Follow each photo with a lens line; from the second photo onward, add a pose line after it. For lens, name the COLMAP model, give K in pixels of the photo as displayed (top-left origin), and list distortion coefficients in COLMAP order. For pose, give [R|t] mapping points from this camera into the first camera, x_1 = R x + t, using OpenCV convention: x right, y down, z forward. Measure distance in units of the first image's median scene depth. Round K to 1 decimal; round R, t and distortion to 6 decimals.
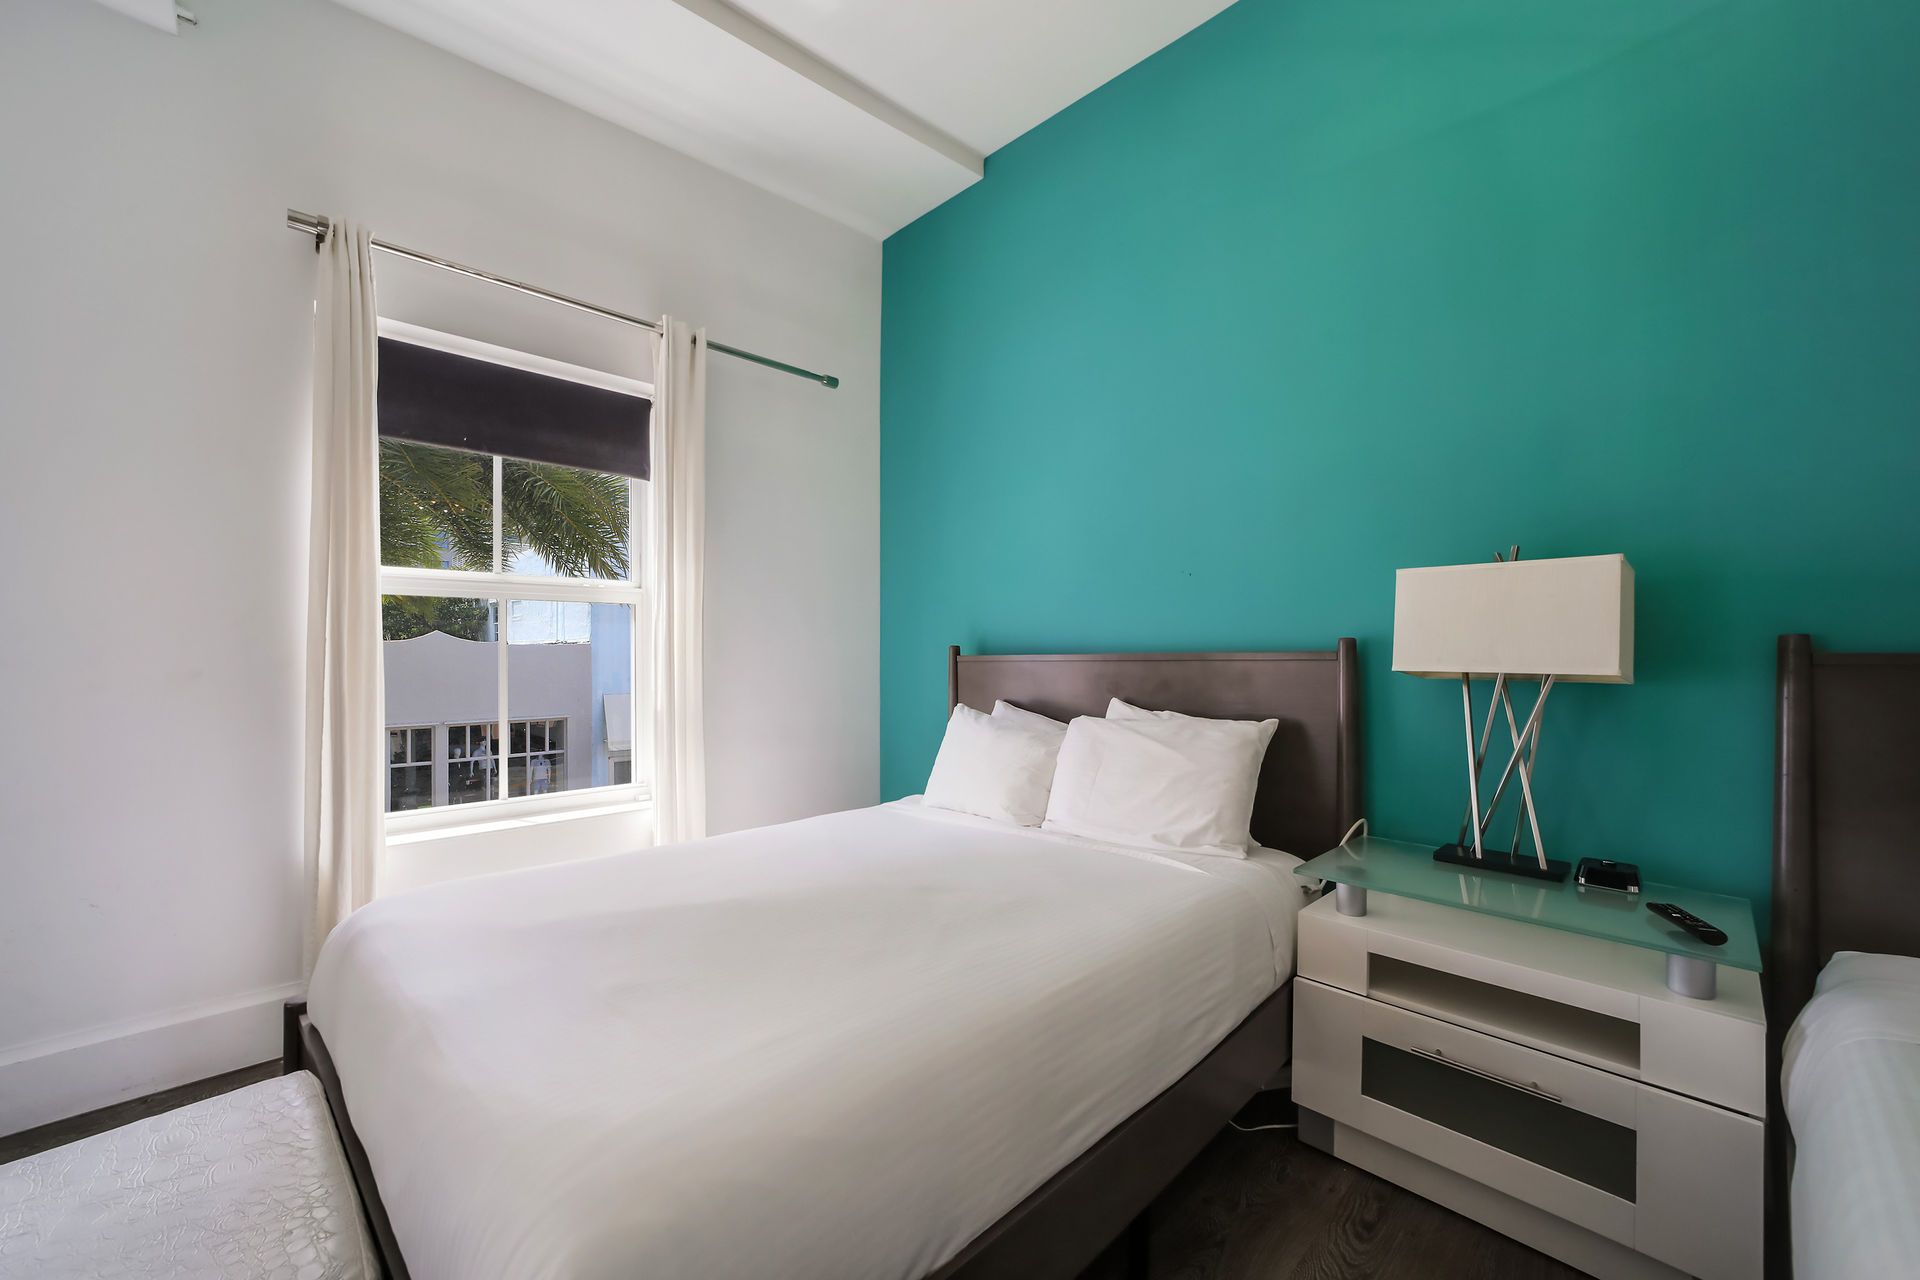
lens RADIAL K [[747.7, 0, 967.5], [0, 747.7, 654.8], [0, 0, 1]] dist [-0.025275, 0.008355]
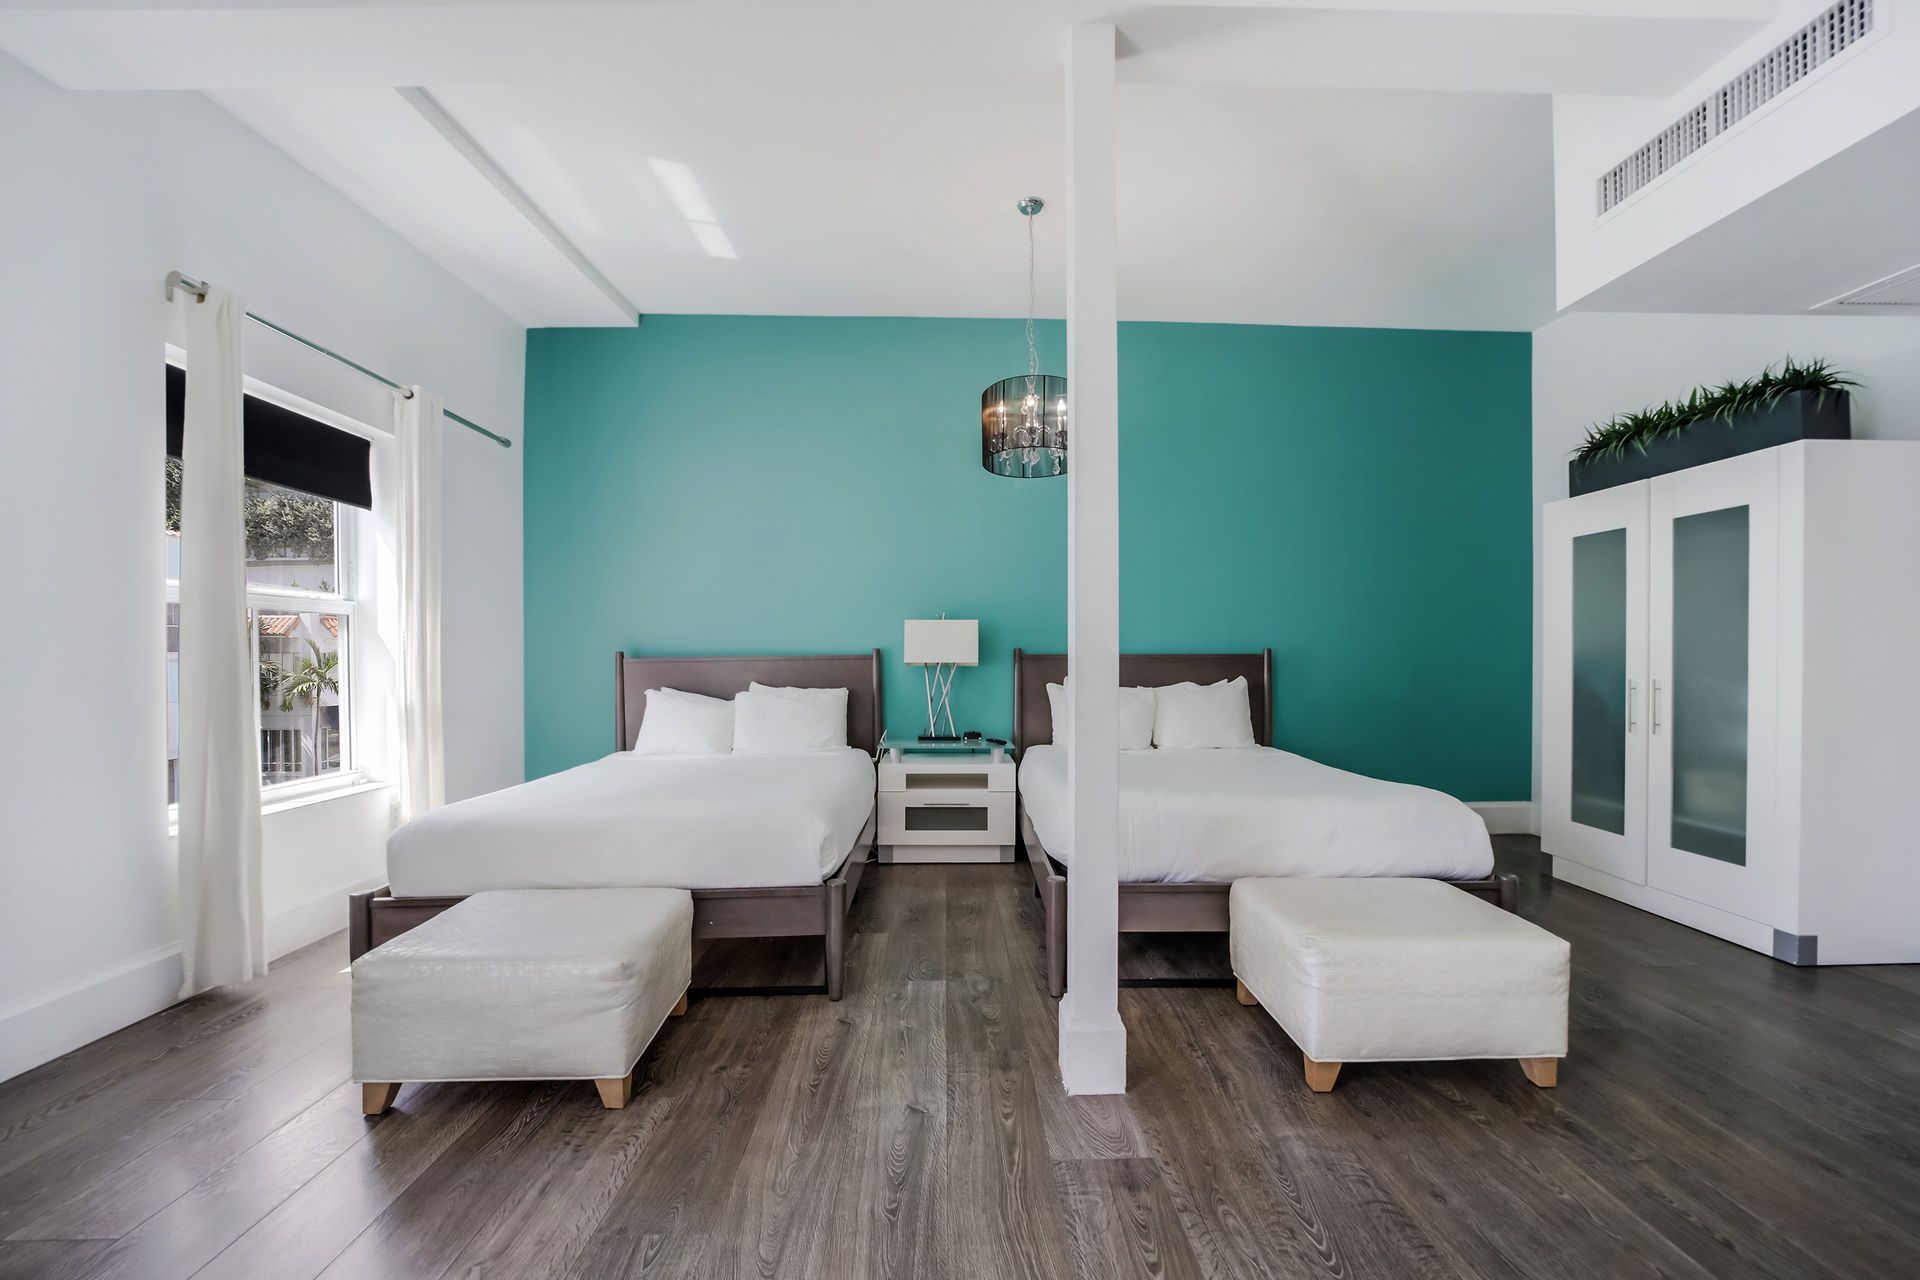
lens RADIAL K [[747.7, 0, 967.5], [0, 747.7, 654.8], [0, 0, 1]] dist [-0.025275, 0.008355]
pose [[0.682368, 0.001416, 0.731008, -0.939996], [0.007293, 0.999935, -0.008745, 0.017347], [-0.730973, 0.011298, 0.682313, -0.711034]]
